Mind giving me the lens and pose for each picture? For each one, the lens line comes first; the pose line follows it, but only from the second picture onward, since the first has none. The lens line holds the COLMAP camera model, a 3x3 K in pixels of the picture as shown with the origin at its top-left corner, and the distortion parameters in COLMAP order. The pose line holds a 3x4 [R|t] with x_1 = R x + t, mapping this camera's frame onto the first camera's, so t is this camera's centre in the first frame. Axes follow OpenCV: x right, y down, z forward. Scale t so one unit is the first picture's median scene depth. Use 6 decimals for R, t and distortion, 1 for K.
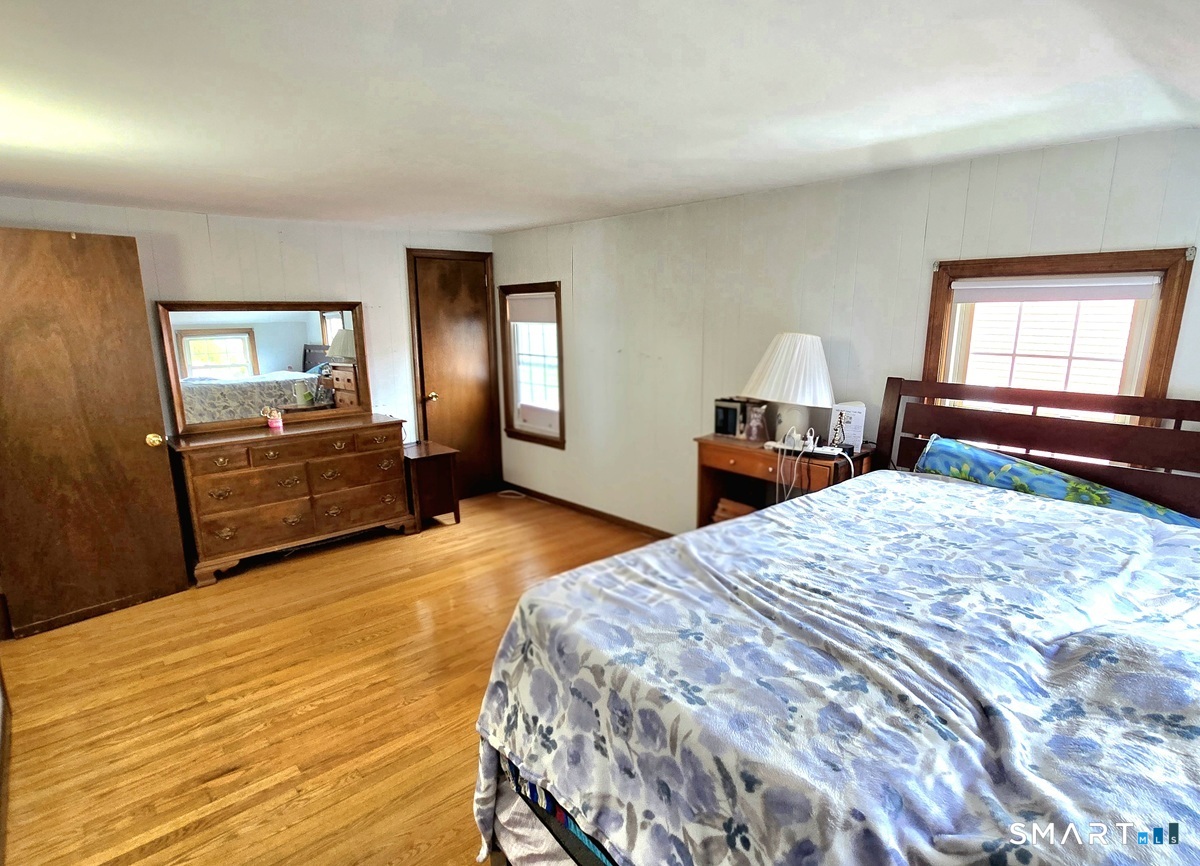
lens RADIAL K [[627.5, 0, 609.2], [0, 627.5, 449.9], [0, 0, 1]] dist [-0.000915, -0.001041]
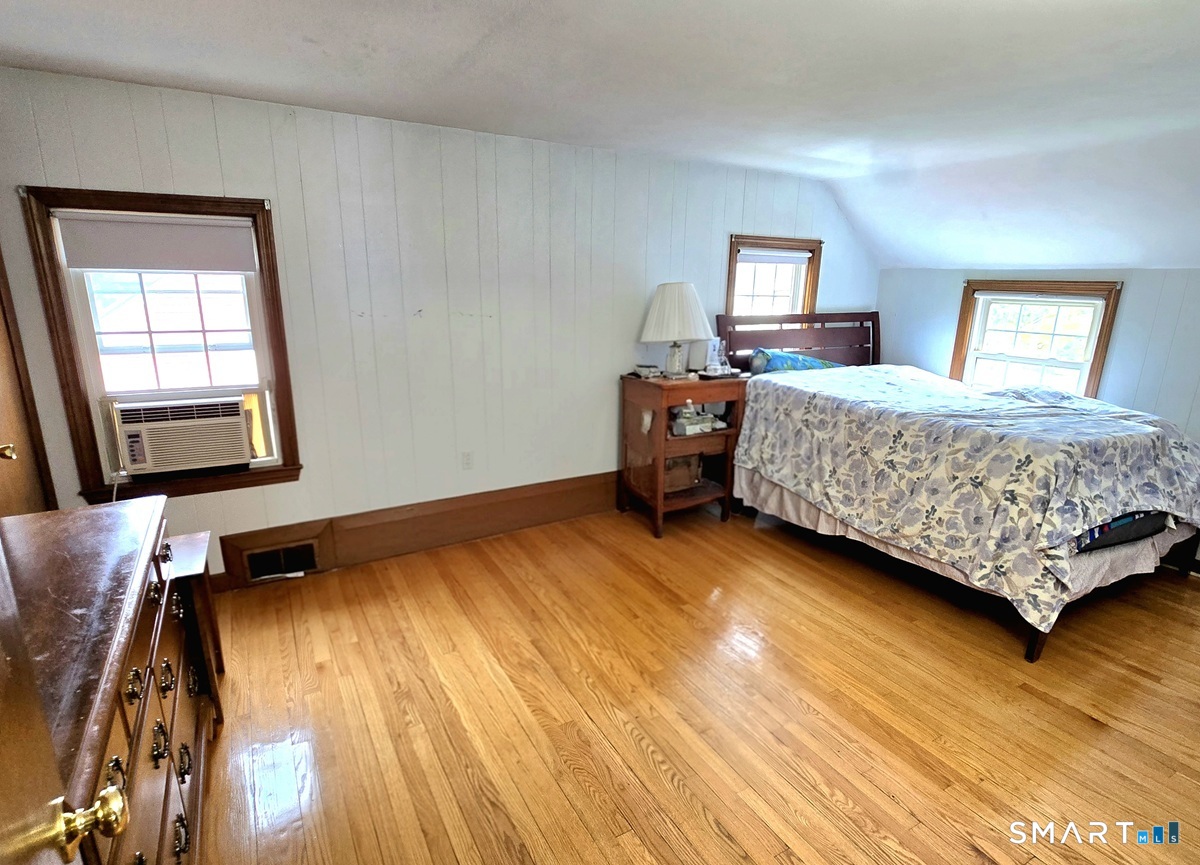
lens RADIAL K [[627.5, 0, 609.2], [0, 627.5, 449.4], [0, 0, 1]] dist [-0.000915, -0.001041]
pose [[0.205587, -0.250210, 0.946113, -1.179180], [0.191119, 0.958414, 0.211934, -0.196023], [-0.959796, 0.137249, 0.244857, 1.067137]]
